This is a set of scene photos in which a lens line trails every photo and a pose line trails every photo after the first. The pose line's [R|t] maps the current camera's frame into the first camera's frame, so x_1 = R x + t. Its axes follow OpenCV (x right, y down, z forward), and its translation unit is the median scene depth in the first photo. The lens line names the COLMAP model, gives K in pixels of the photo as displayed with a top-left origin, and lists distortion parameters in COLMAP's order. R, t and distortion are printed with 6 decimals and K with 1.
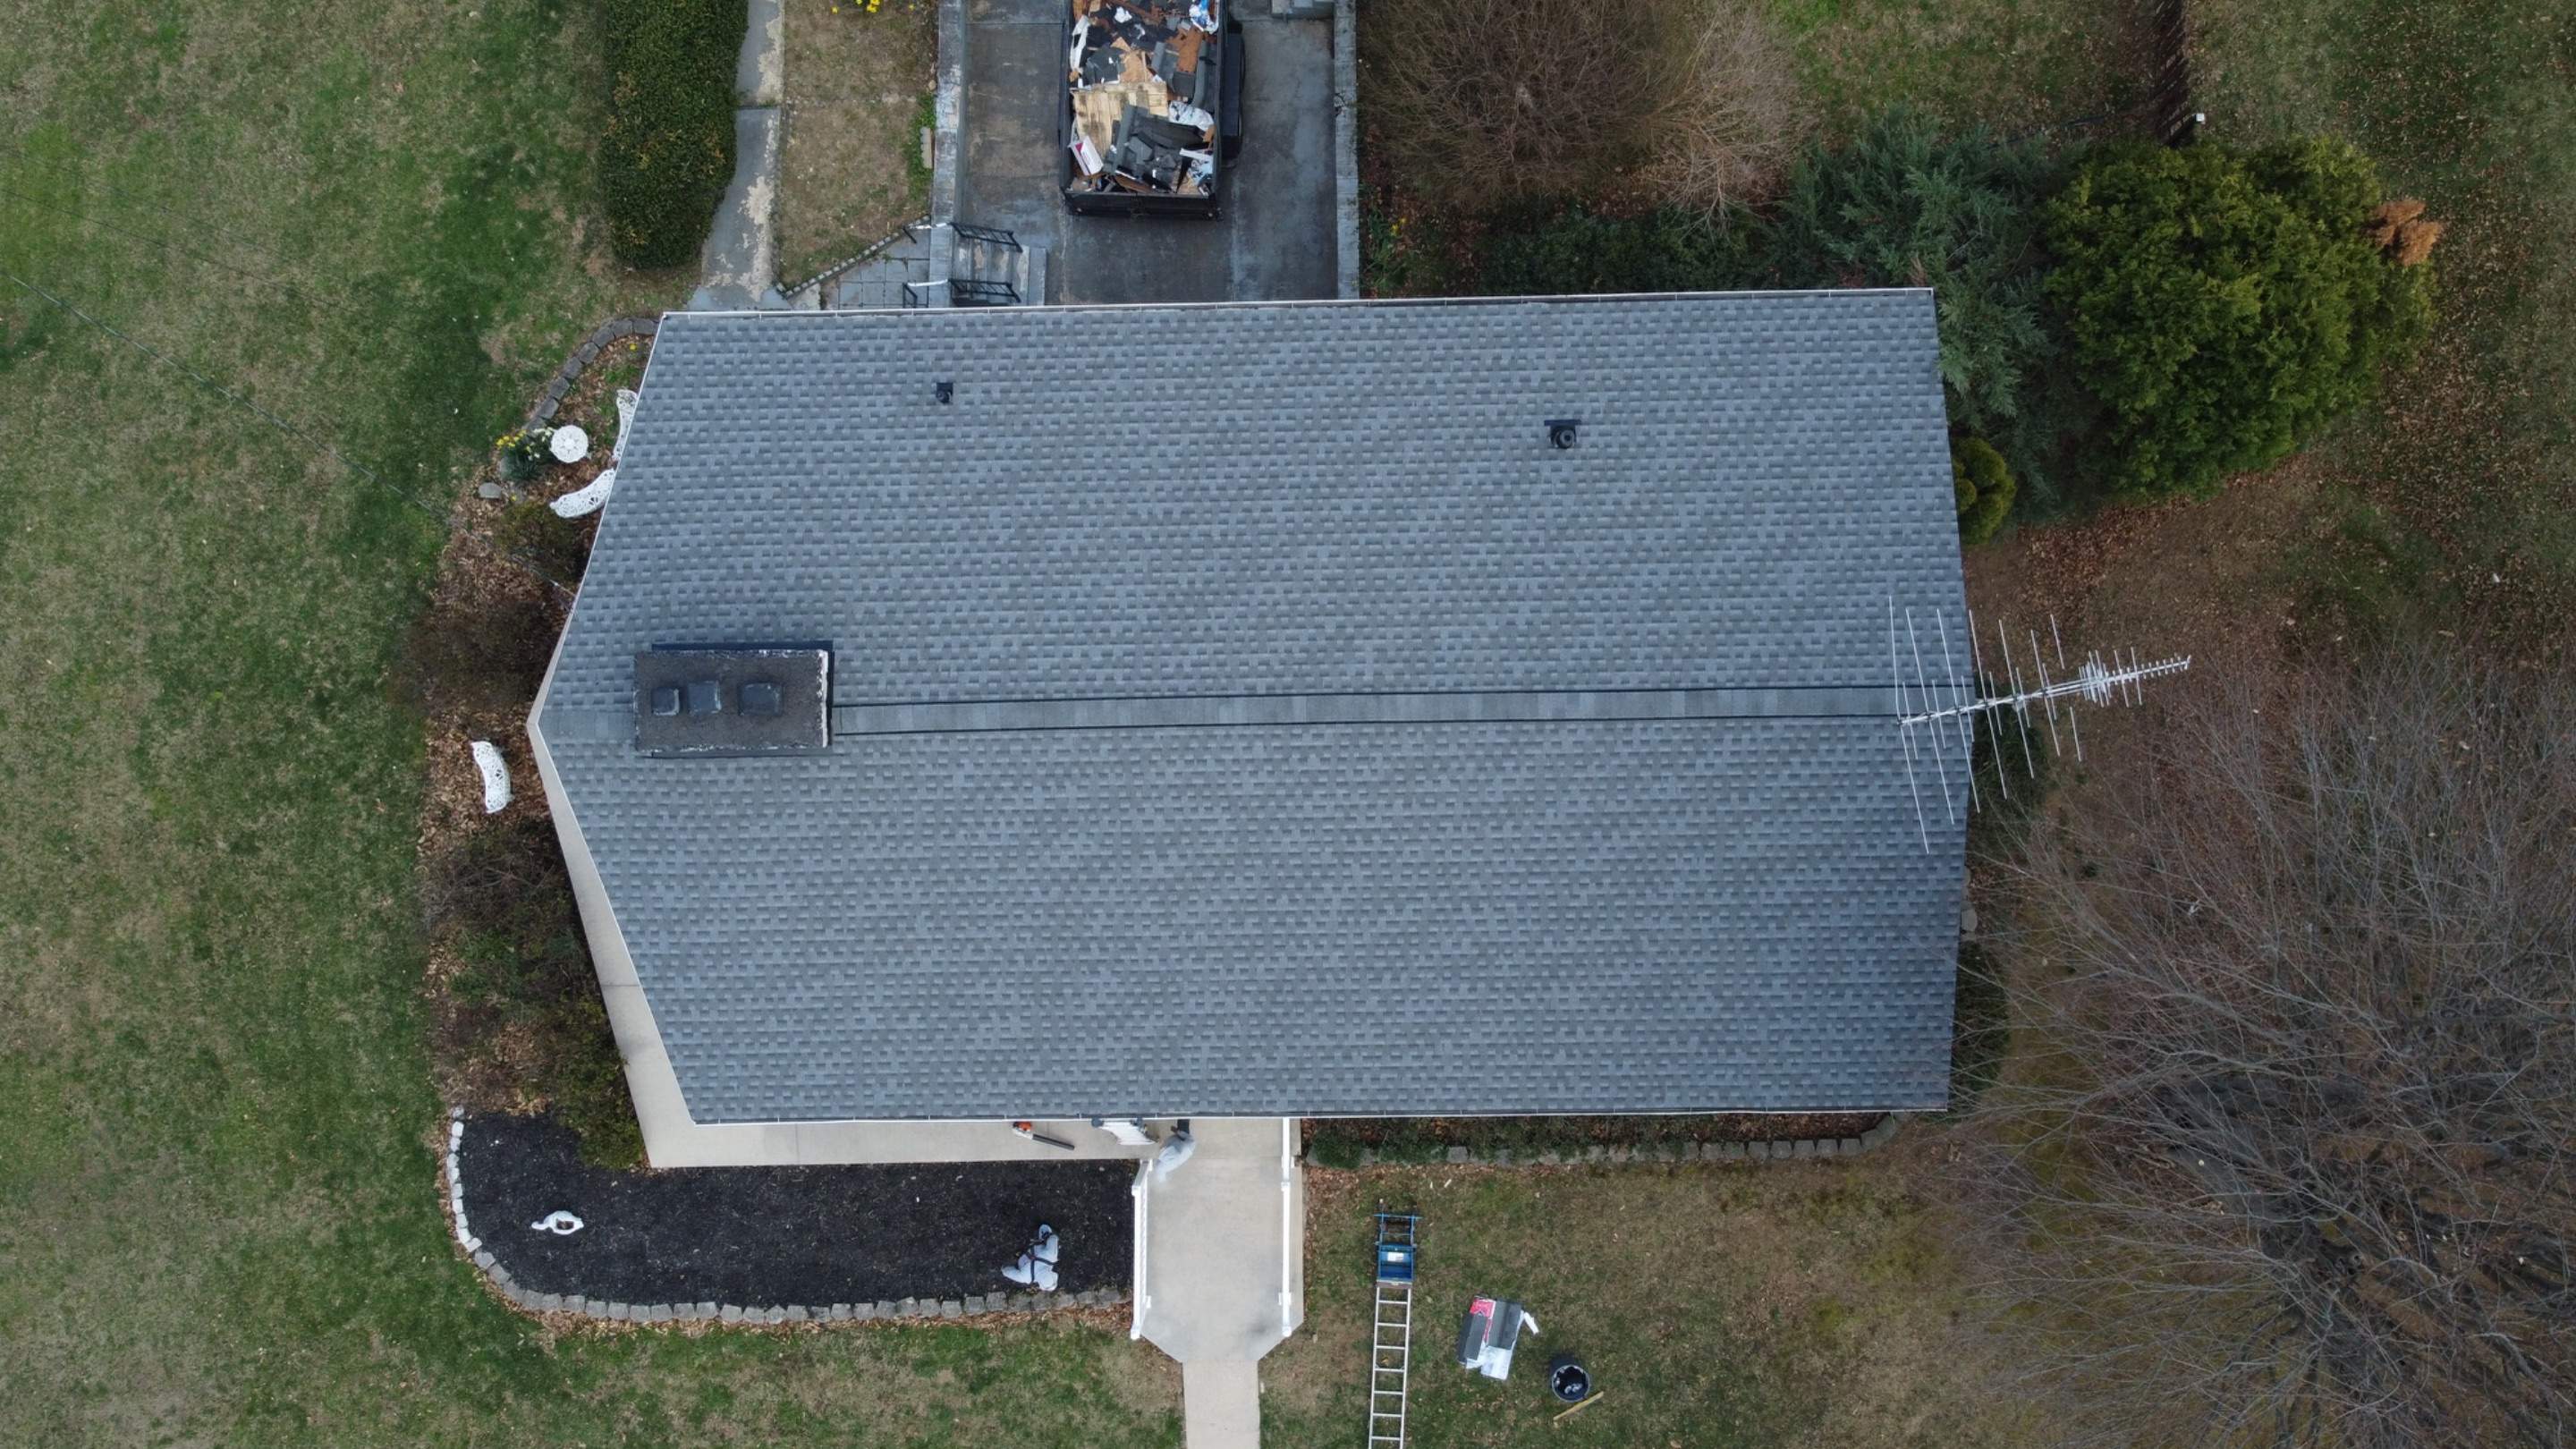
lens RADIAL K [[1926.7, 0, 1287.1], [0, 1926.7, 719.5], [0, 0, 1]] dist [-0.003604, -0.002343]
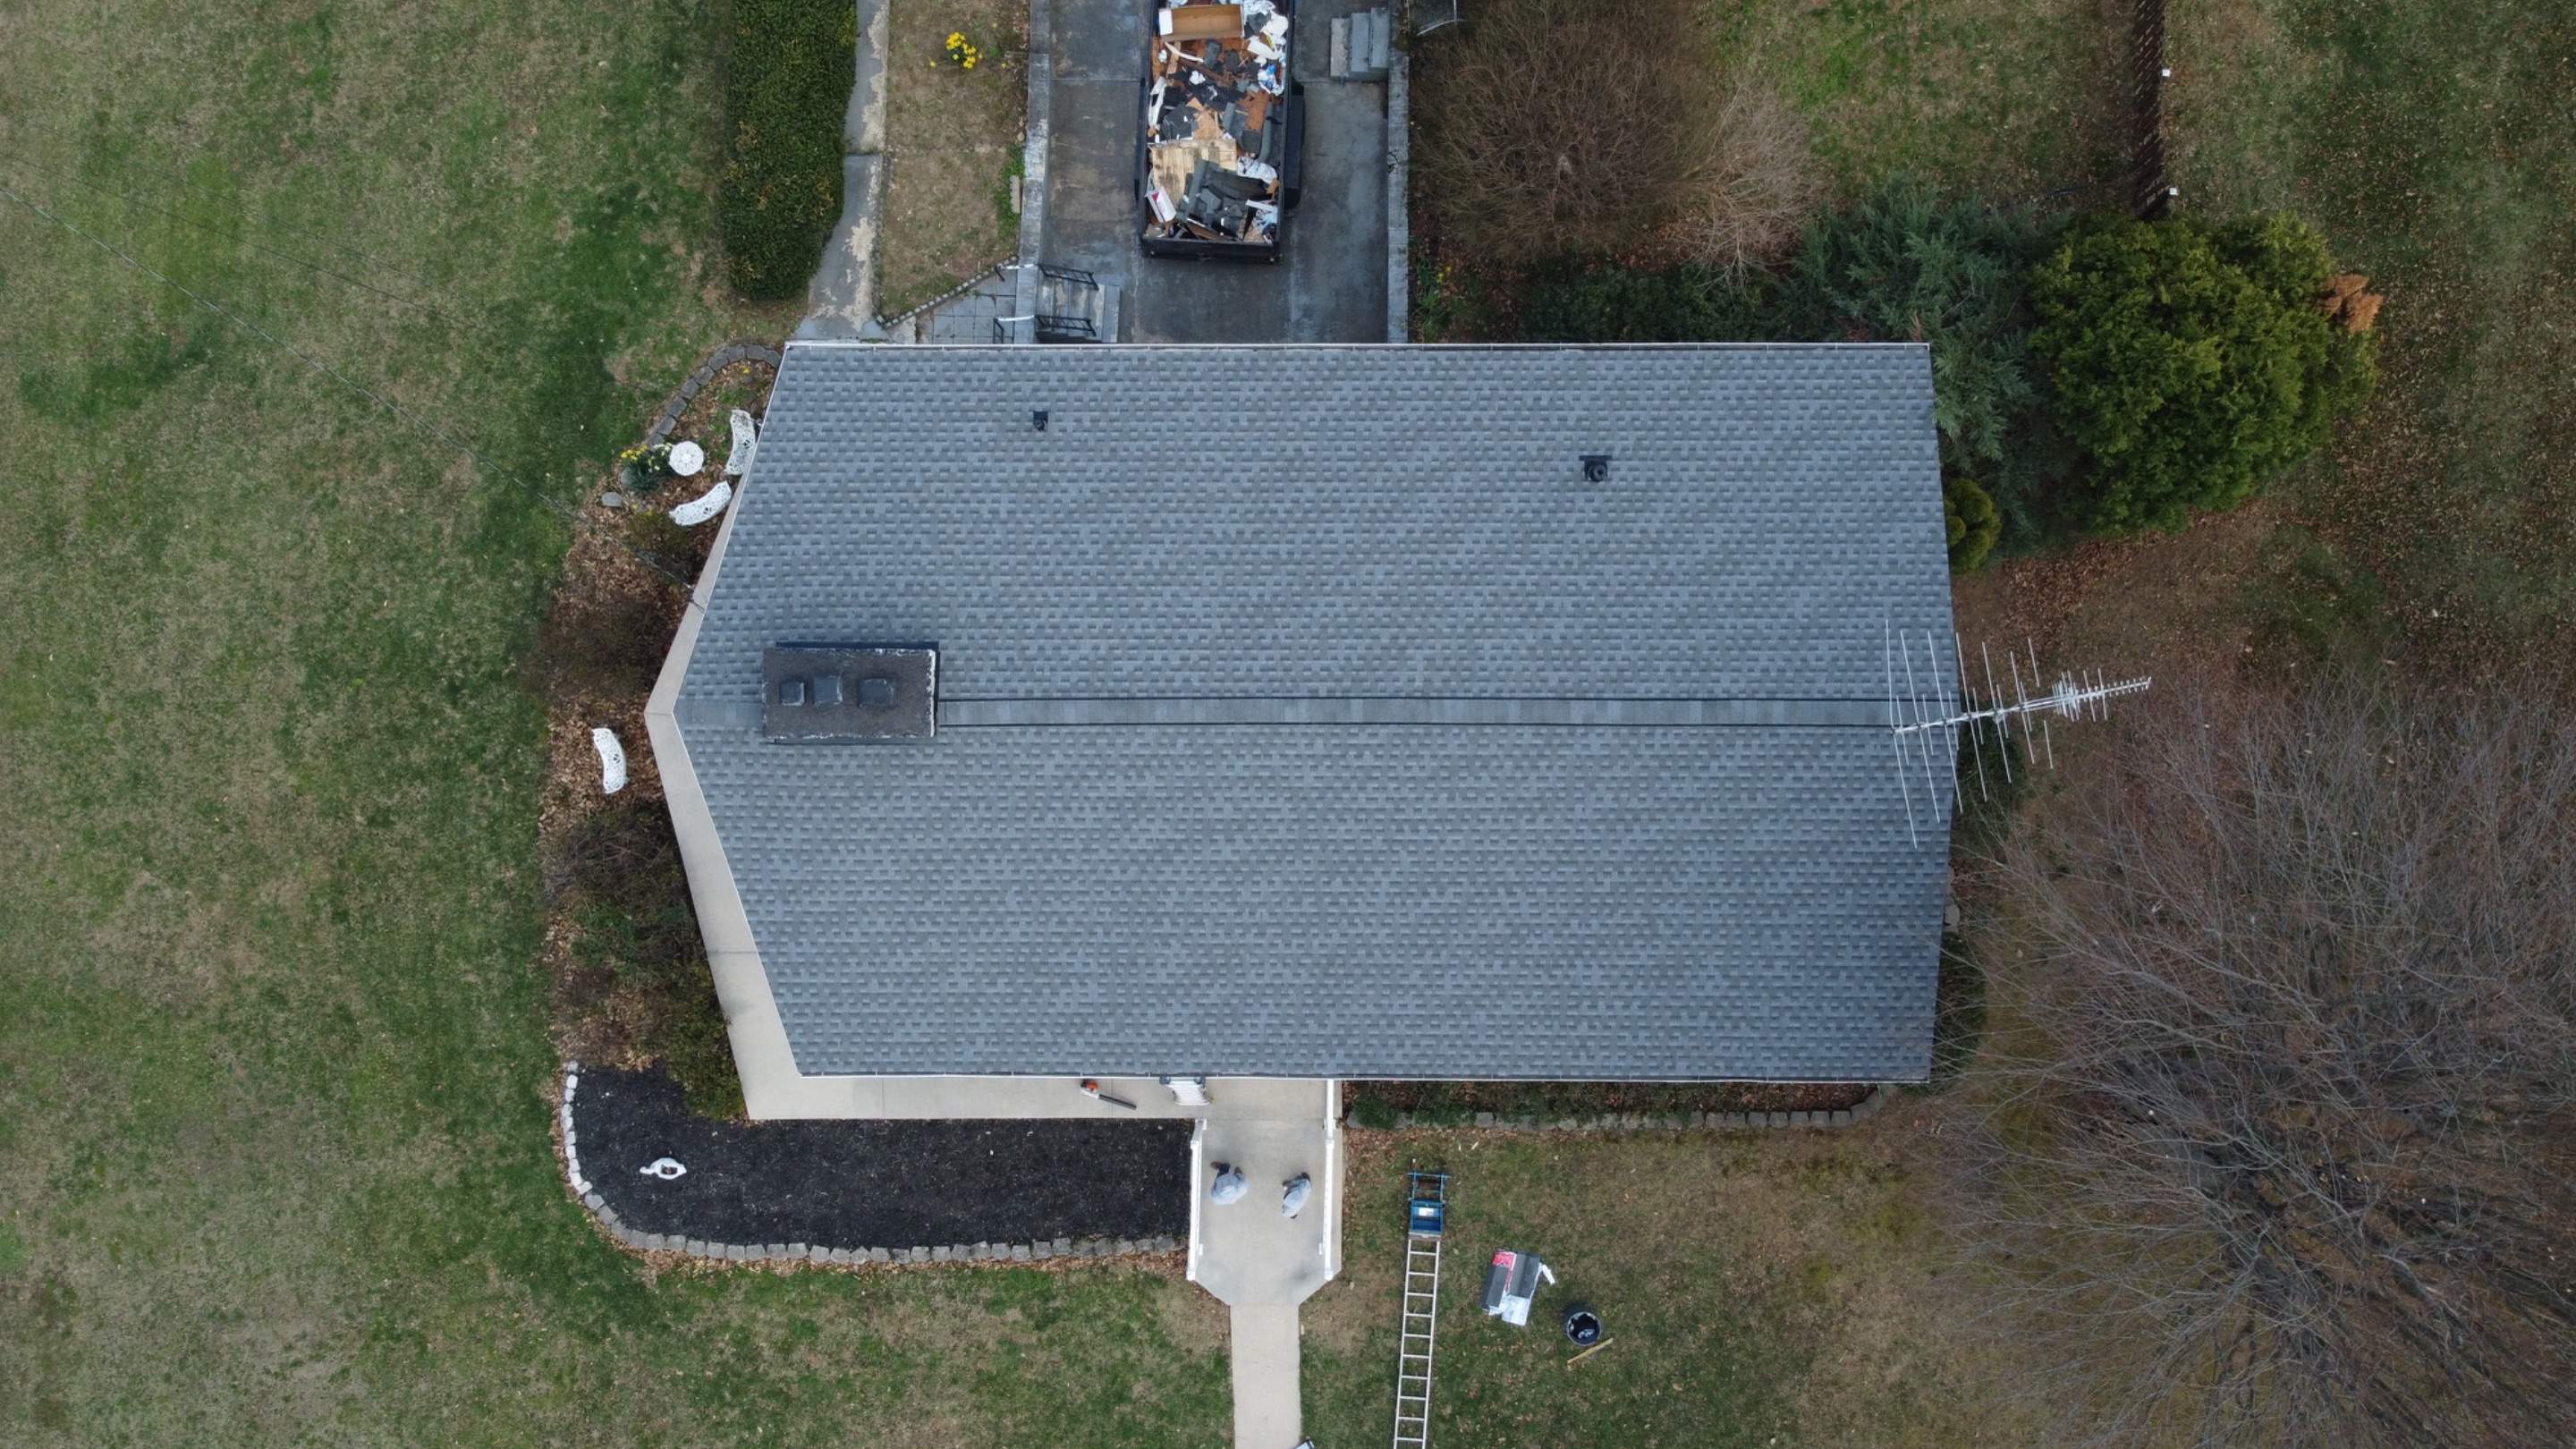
lens RADIAL K [[1927.8, 0, 1288.0], [0, 1927.8, 724.5], [0, 0, 1]] dist [-0.001281, -0.005965]
pose [[0.999821, 0.018014, 0.005760, -0.037751], [-0.017994, 0.999832, -0.003549, 0.006966], [-0.005823, 0.003445, 0.999977, -0.111615]]
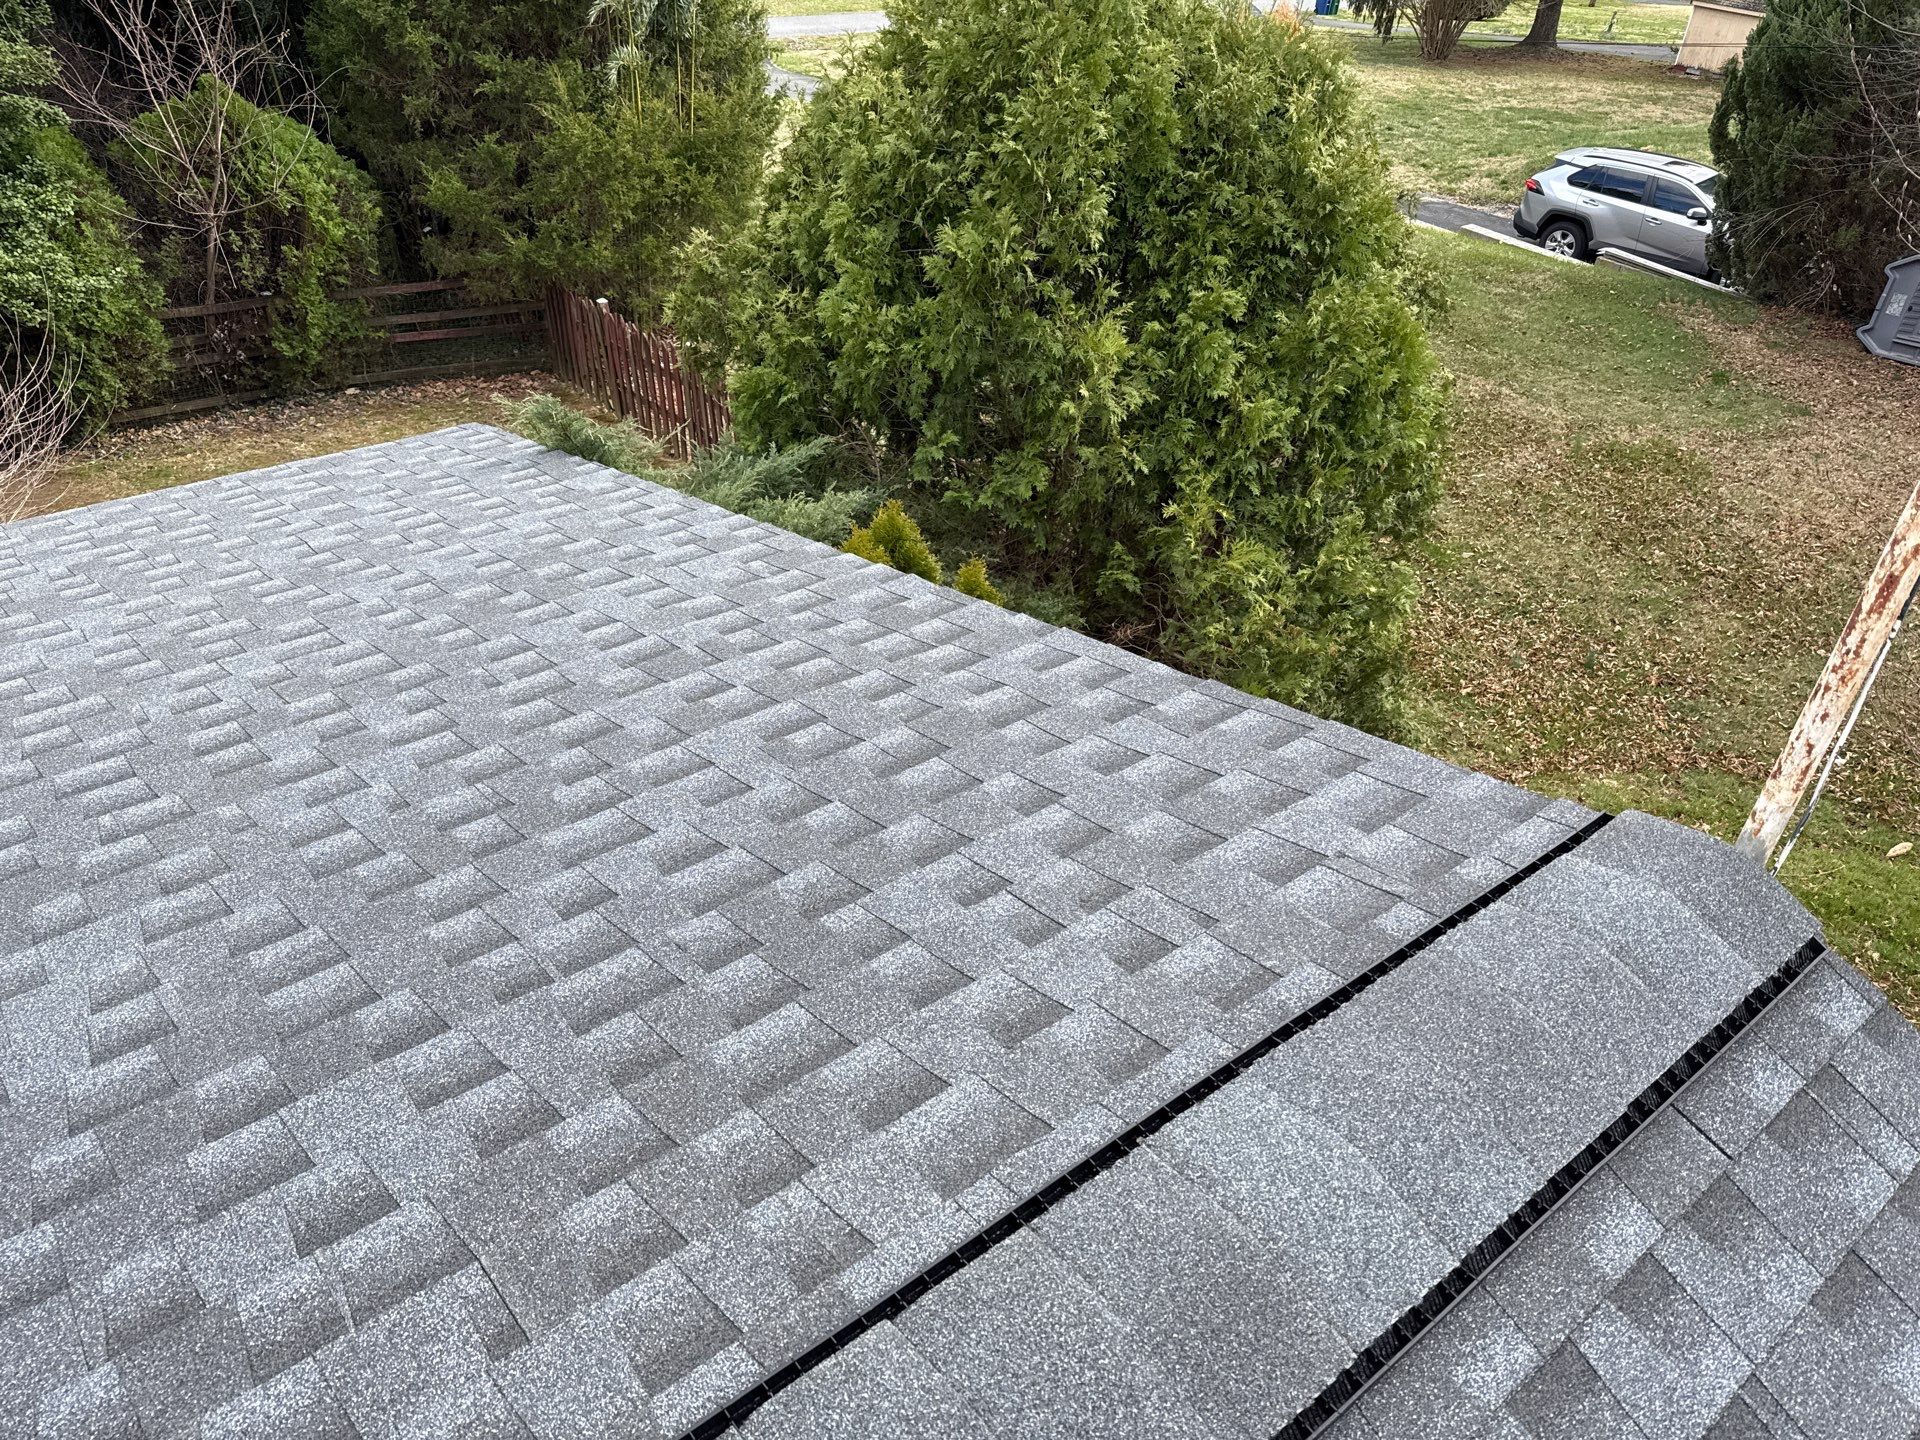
lens RADIAL K [[1343.4, 0, 968.0], [0, 1343.4, 744.0], [0, 0, 1]] dist [0.073232, -0.118858]
pose [[0.786690, -0.316360, 0.530128, 0.257651], [0.612175, 0.510696, -0.603681, 0.008155], [-0.079754, 0.799441, 0.595427, 0.891848]]
